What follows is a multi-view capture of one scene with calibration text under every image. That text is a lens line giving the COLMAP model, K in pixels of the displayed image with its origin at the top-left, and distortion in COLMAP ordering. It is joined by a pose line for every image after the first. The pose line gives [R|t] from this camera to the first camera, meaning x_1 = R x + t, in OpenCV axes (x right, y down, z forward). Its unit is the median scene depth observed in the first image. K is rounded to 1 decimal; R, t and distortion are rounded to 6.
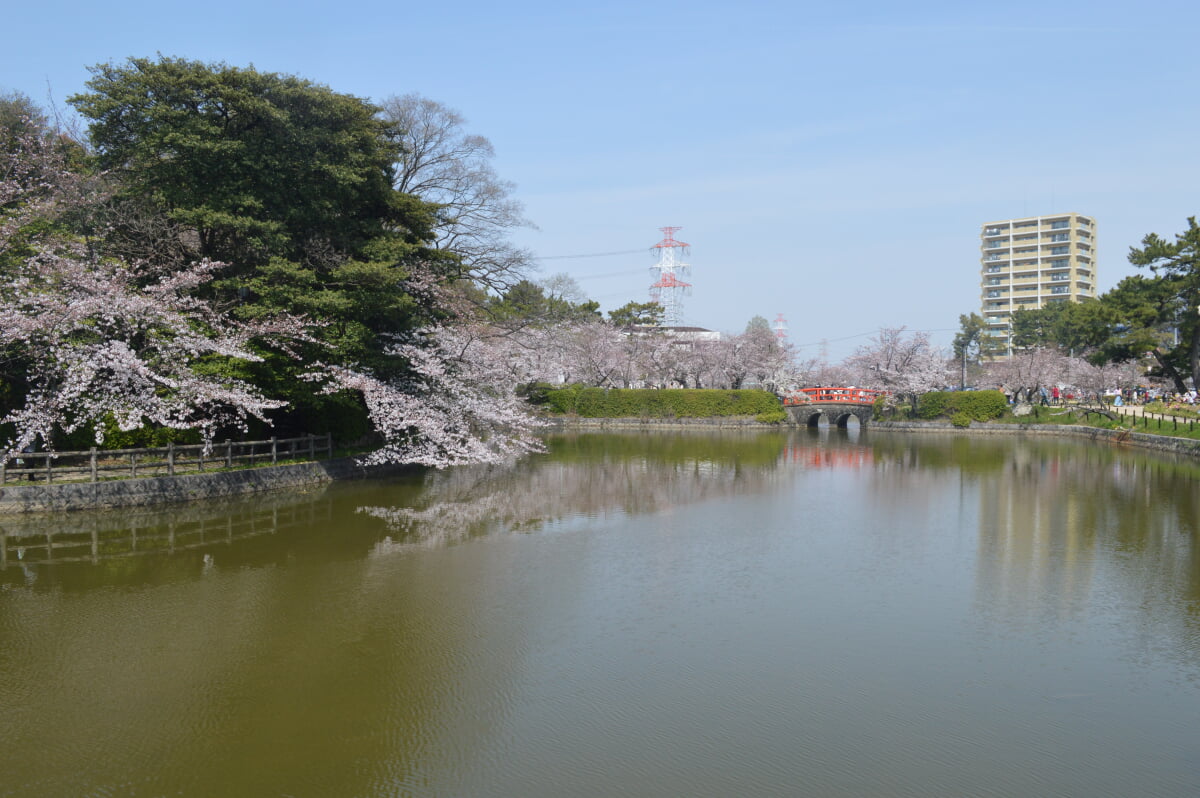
lens RADIAL K [[970.0, 0, 599.6], [0, 970.0, 399.2], [0, 0, 1]] dist [-0.067559, -0.001818]
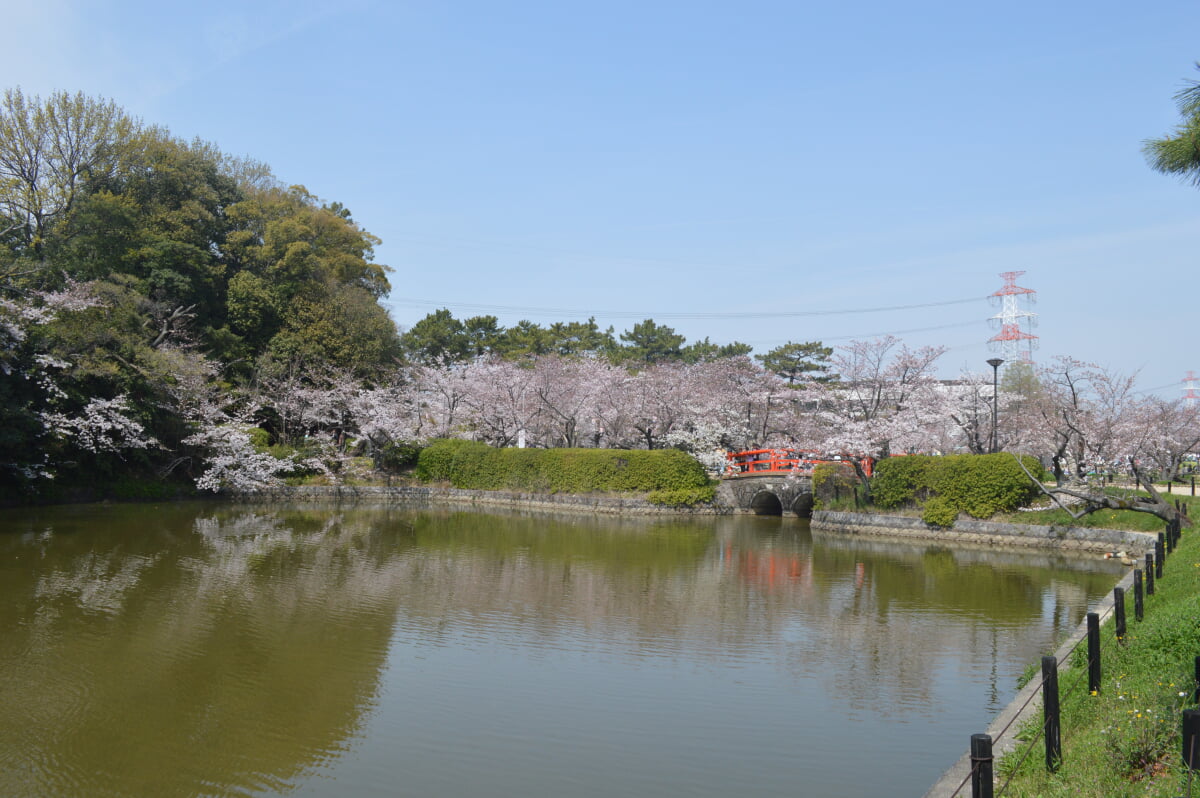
lens RADIAL K [[970.0, 0, 600.3], [0, 970.0, 396.5], [0, 0, 1]] dist [-0.067559, -0.001818]
pose [[0.924301, -0.010194, -0.381528, 0.360578], [-0.017034, 0.997545, -0.067919, -0.001282], [0.381284, 0.069276, 0.921858, 0.420355]]
